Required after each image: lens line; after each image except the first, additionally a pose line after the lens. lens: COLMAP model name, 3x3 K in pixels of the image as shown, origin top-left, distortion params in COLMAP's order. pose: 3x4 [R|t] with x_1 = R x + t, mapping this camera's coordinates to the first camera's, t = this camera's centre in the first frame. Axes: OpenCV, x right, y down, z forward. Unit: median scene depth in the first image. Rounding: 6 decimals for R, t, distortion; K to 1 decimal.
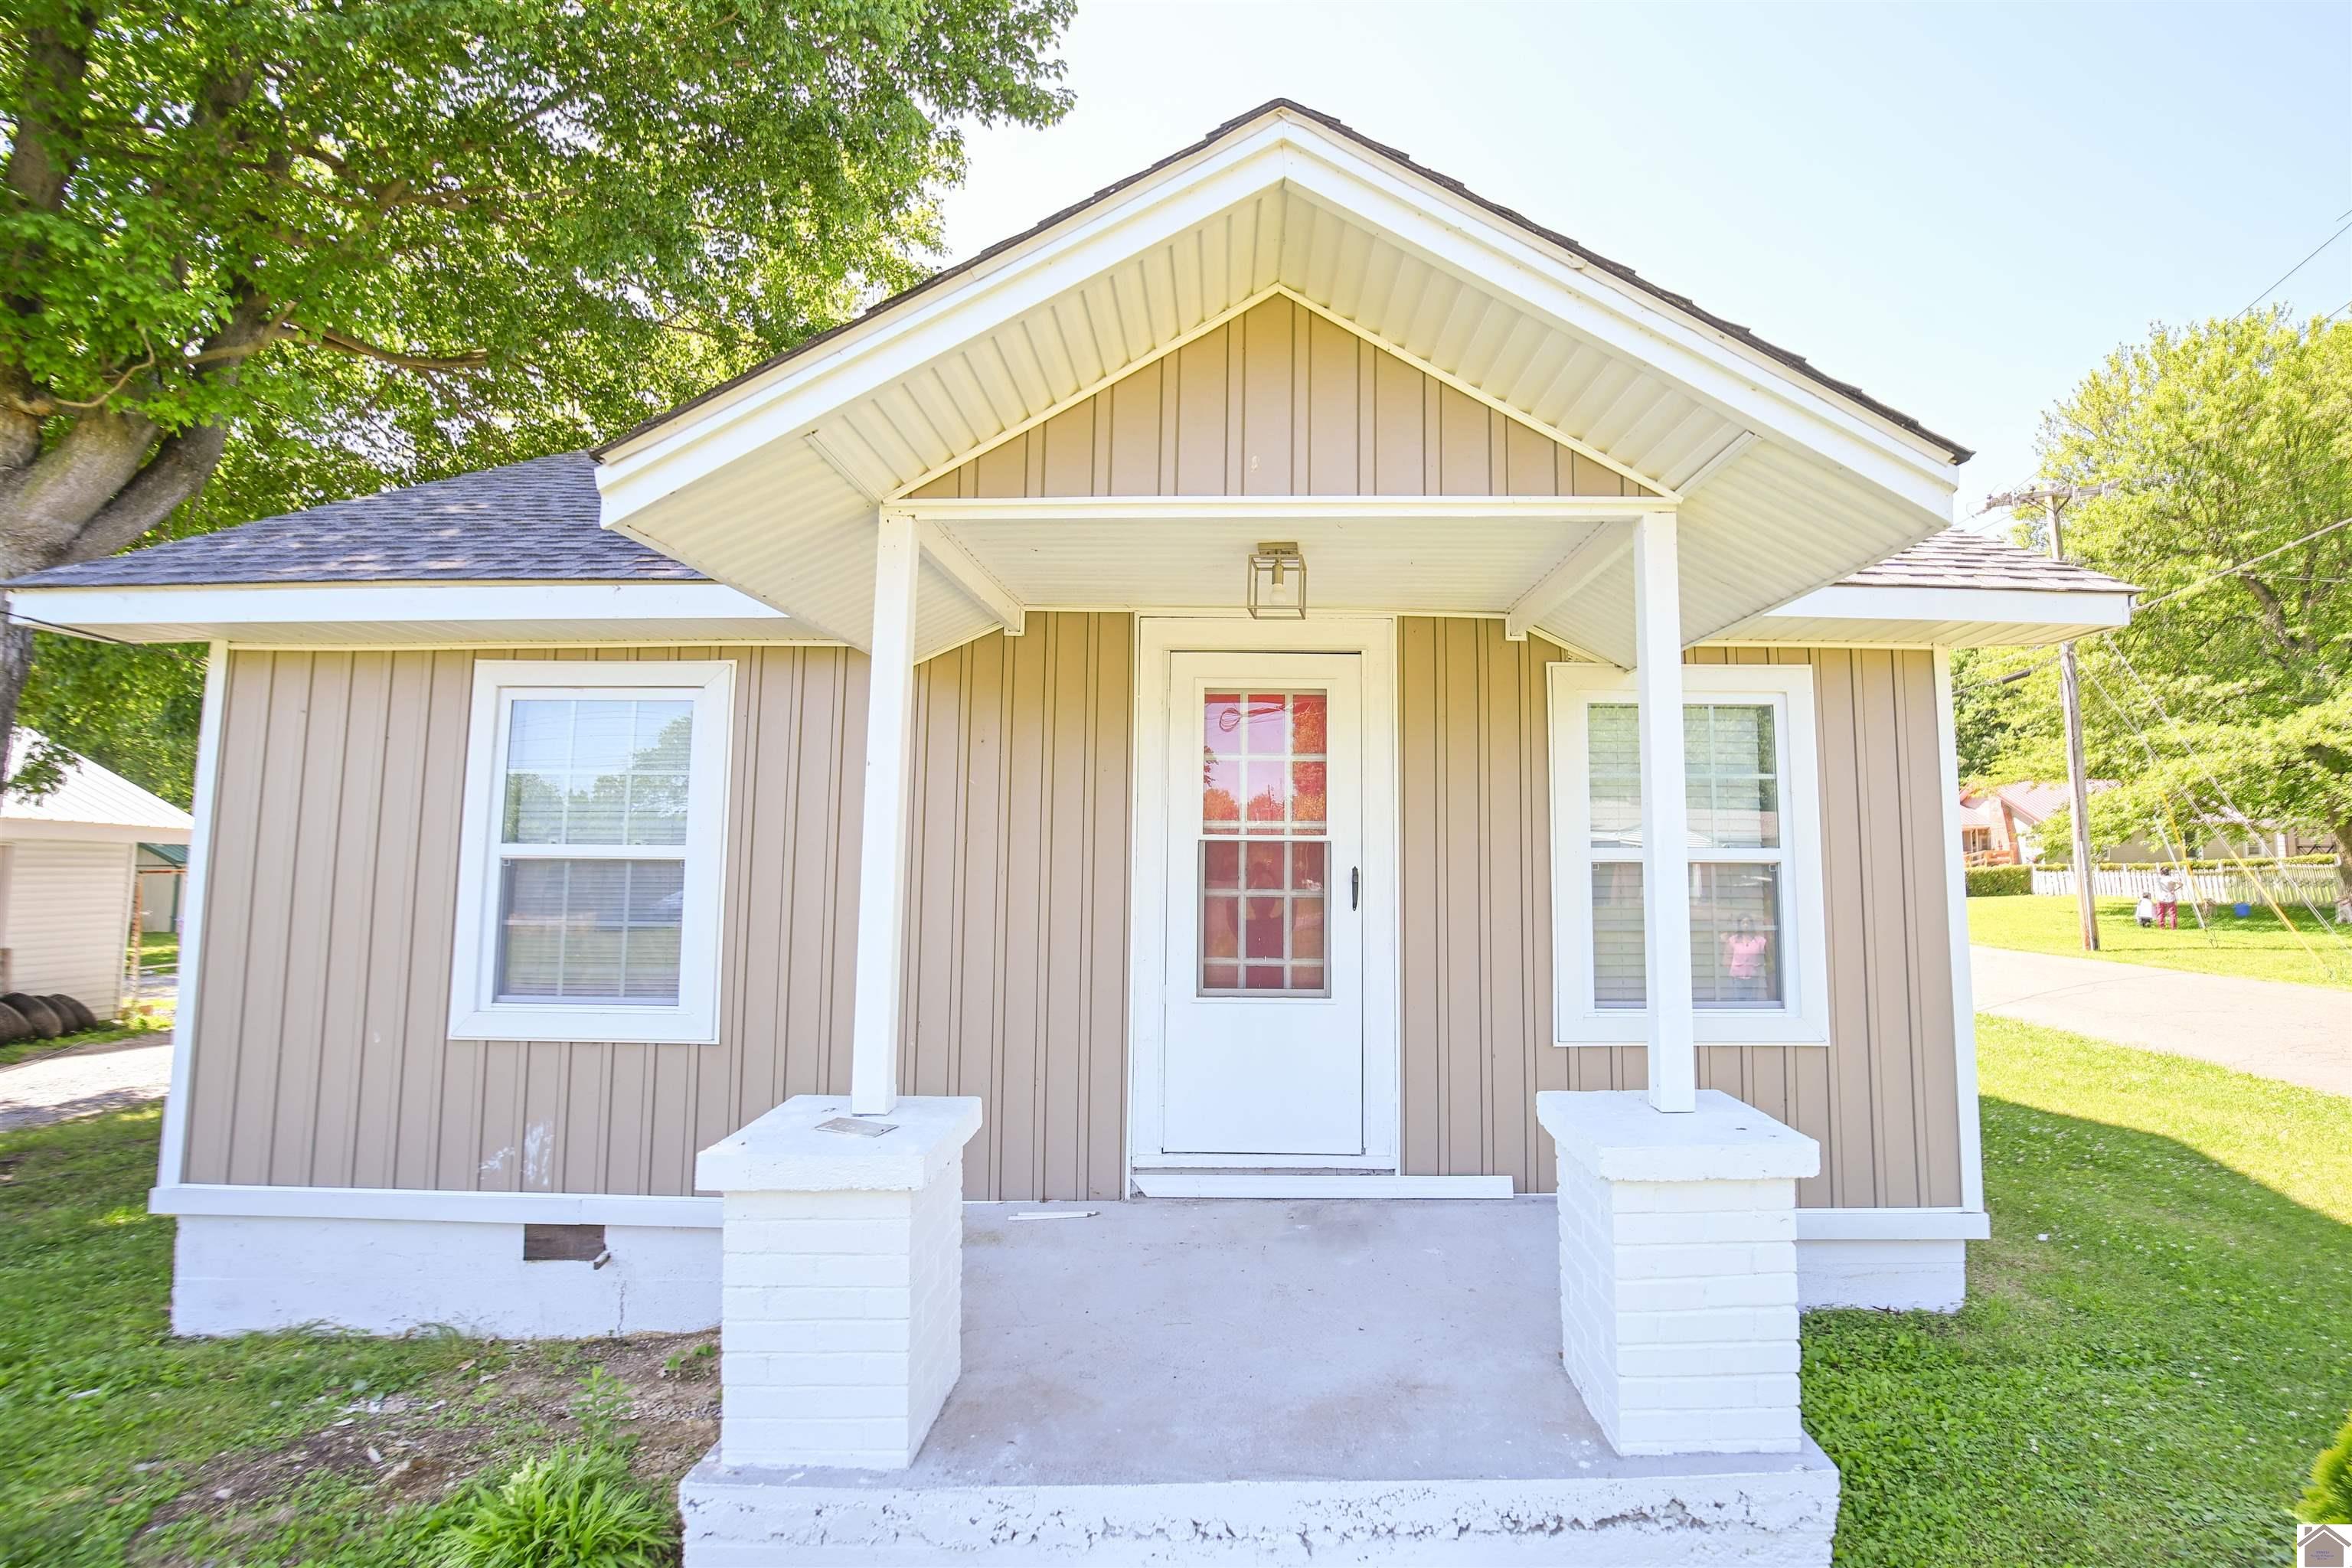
lens RADIAL K [[954.4, 0, 1201.6], [0, 954.4, 799.5], [0, 0, 1]] dist [-0.008568, -0.000719]
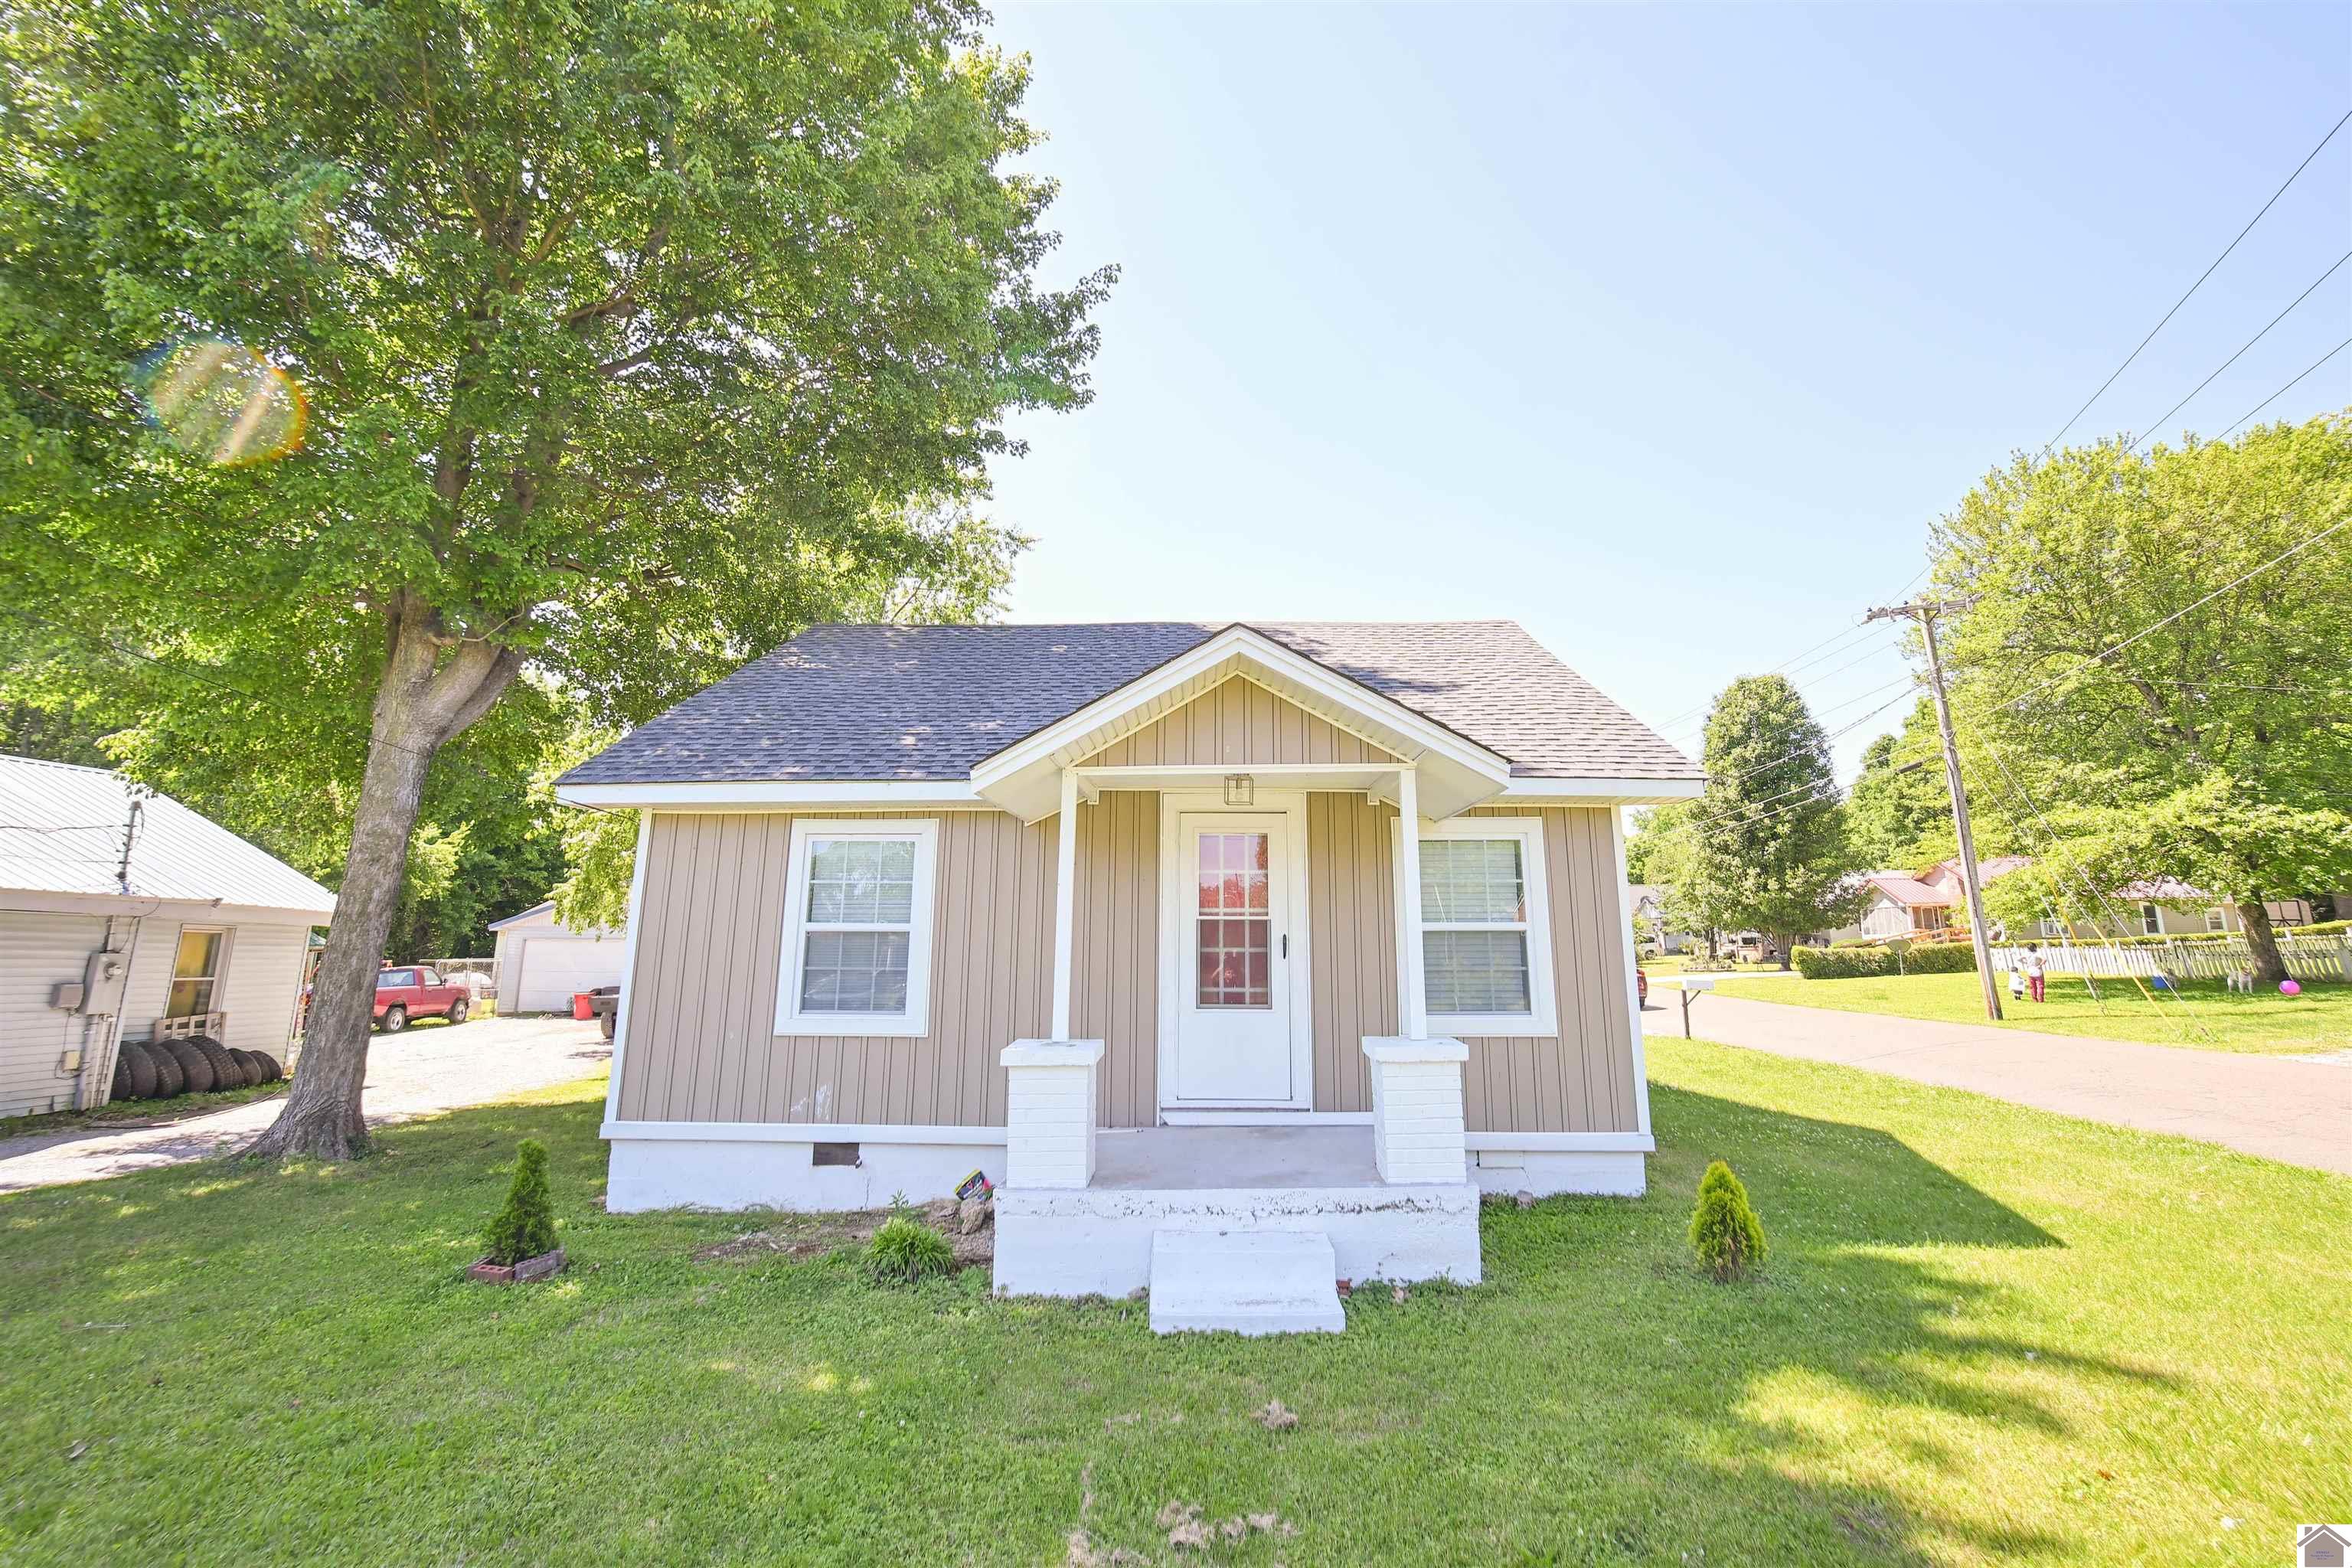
lens RADIAL K [[954.4, 0, 1177.9], [0, 954.4, 754.1], [0, 0, 1]] dist [-0.008568, -0.000719]
pose [[0.999945, -0.002821, 0.010065, -0.054409], [0.004108, 0.991477, -0.130215, -0.031237], [-0.009612, 0.130249, 0.991435, -0.803630]]
